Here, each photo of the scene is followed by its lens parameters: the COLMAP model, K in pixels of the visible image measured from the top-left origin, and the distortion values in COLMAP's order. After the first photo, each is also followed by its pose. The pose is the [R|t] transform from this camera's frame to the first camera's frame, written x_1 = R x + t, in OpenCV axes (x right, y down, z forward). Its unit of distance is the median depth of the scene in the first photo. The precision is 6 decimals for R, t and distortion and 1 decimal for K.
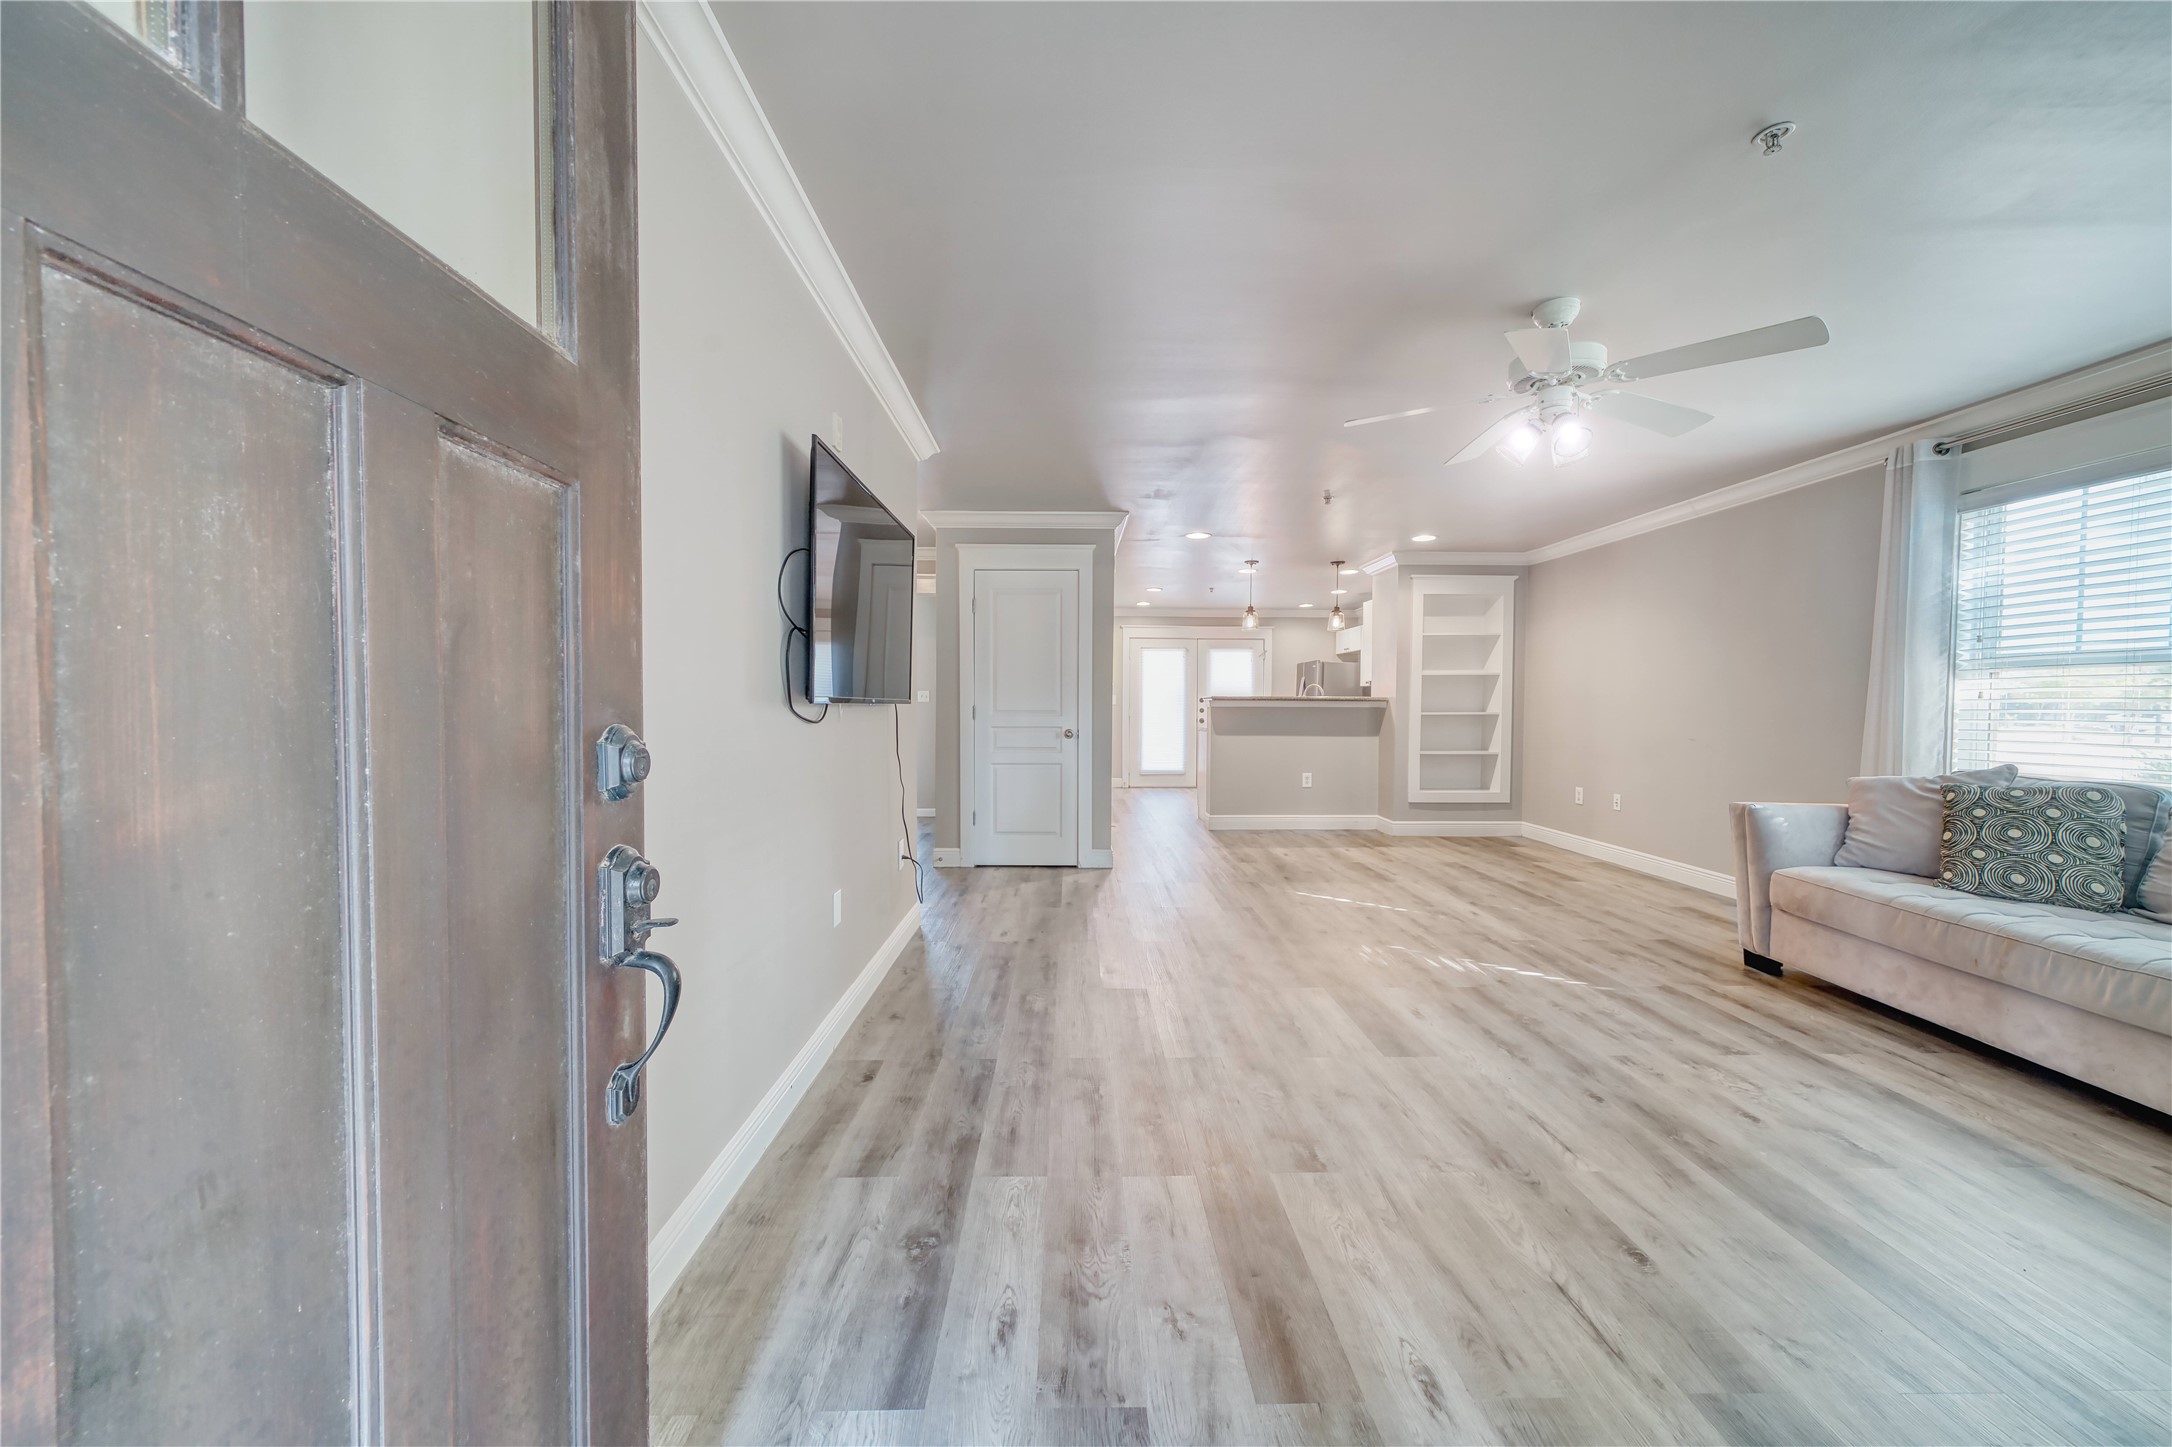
lens RADIAL K [[772.9, 0, 1088.8], [0, 772.9, 715.3], [0, 0, 1]] dist [-0.001585, -0.000057]
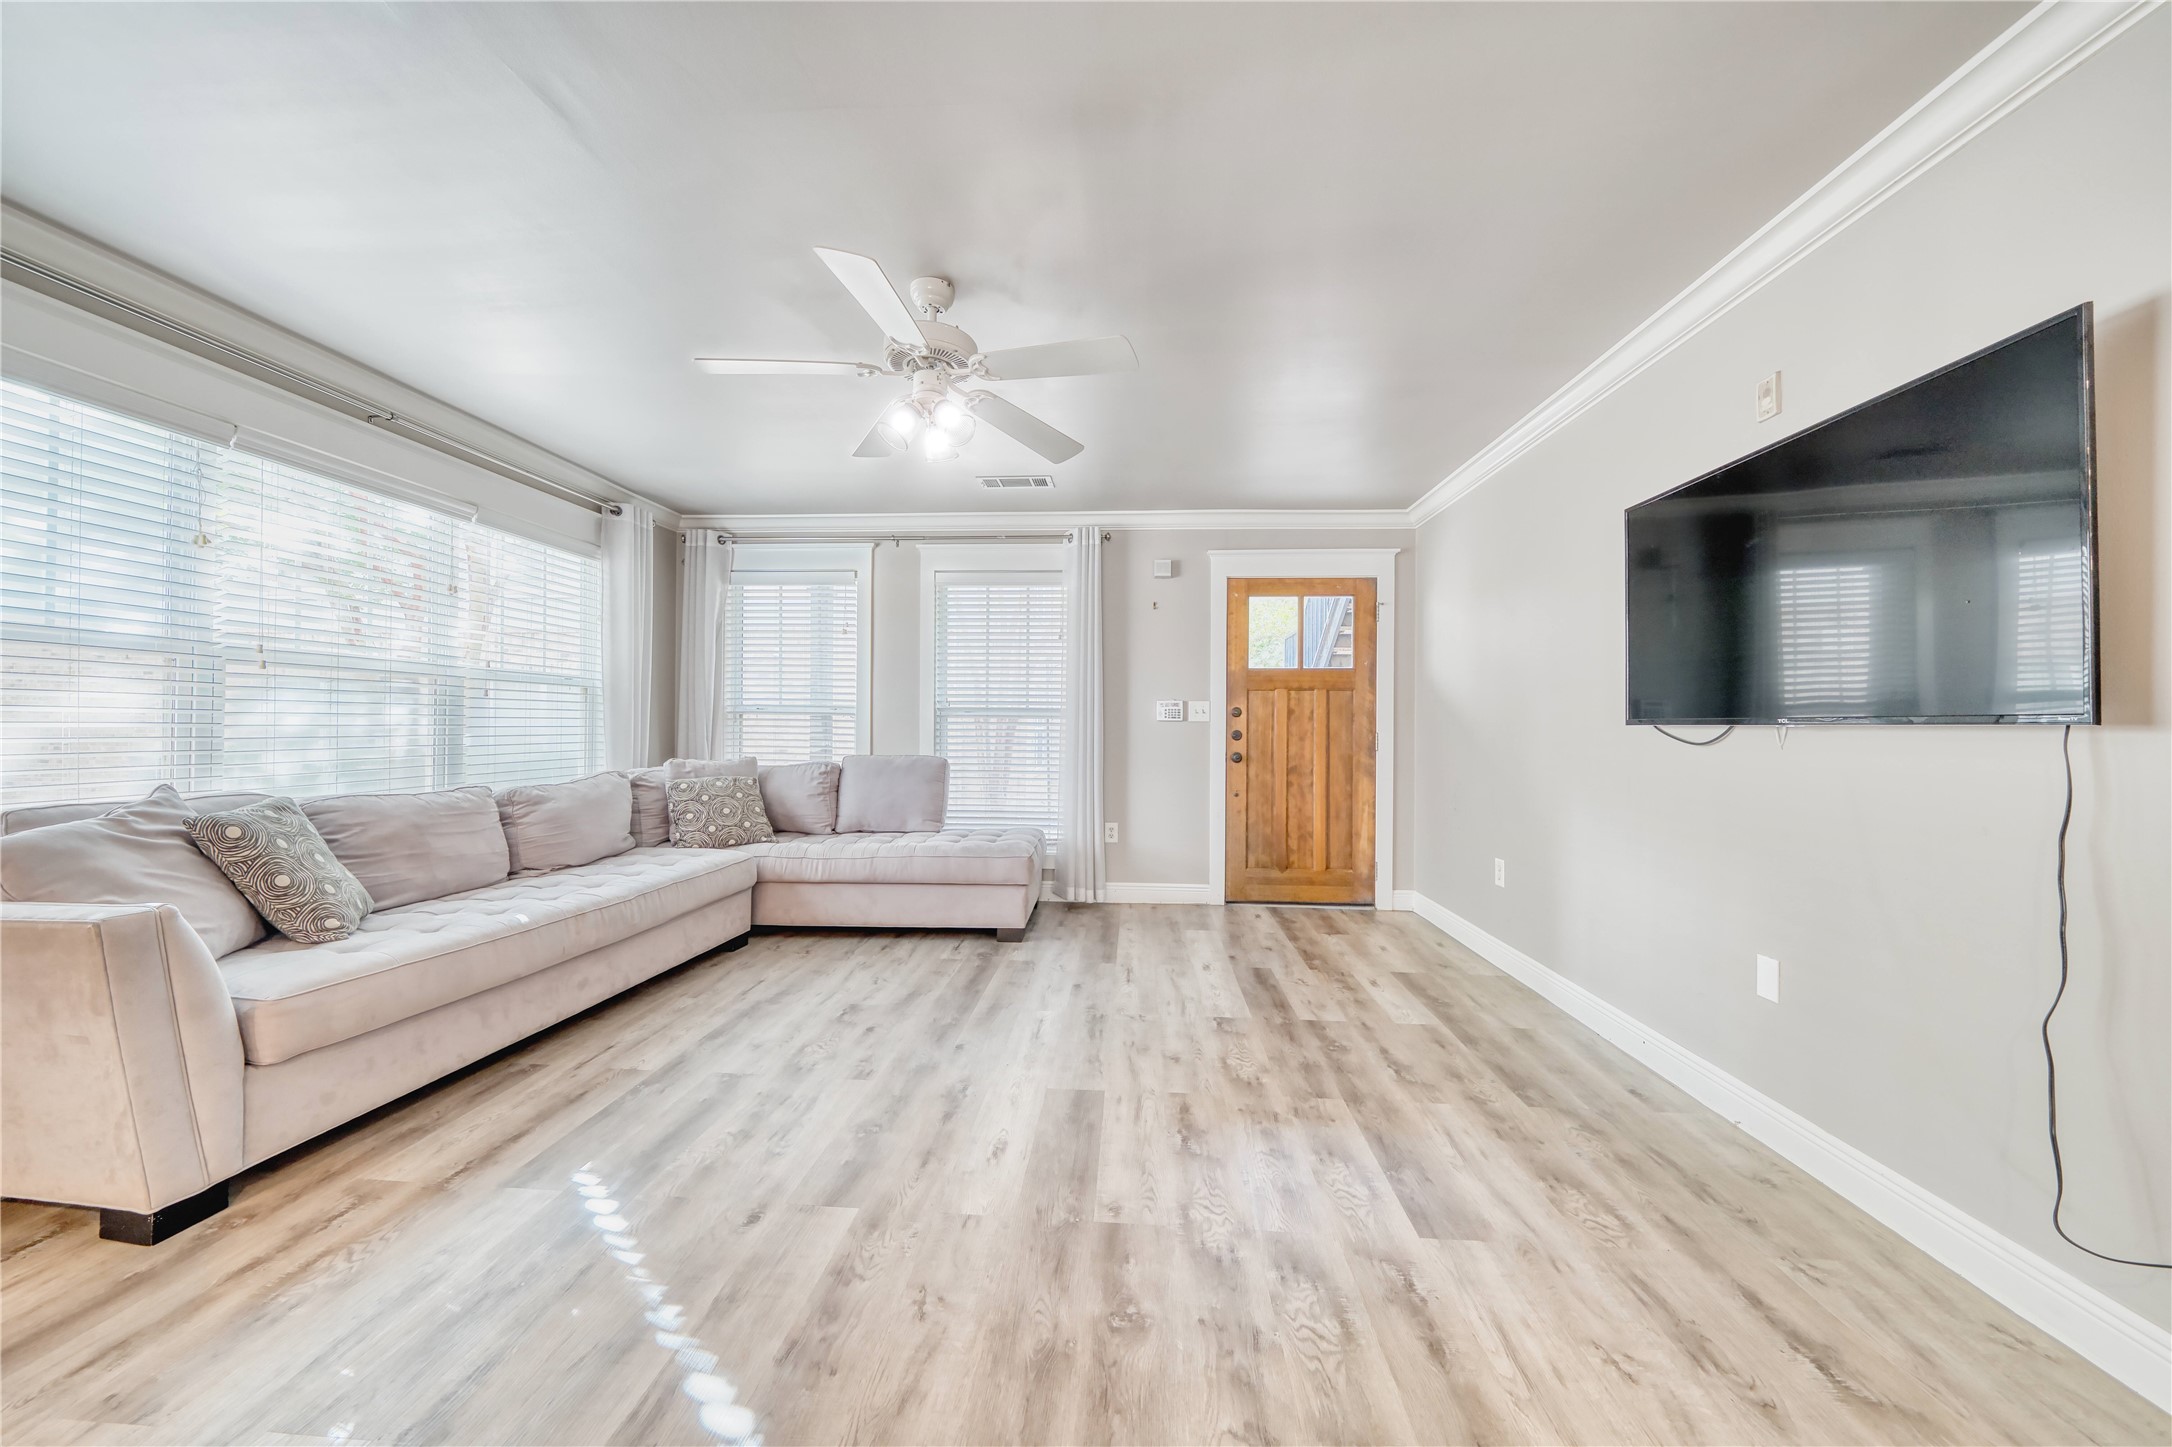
lens RADIAL K [[750.9, 0, 1086.0], [0, 750.9, 723.5], [0, 0, 1]] dist [-0.005610, 0.000092]
pose [[-0.995789, -0.015809, 0.090299, 0.239470], [-0.014804, 0.999821, 0.011787, -0.012156], [-0.090469, 0.010401, -0.995845, 1.384841]]
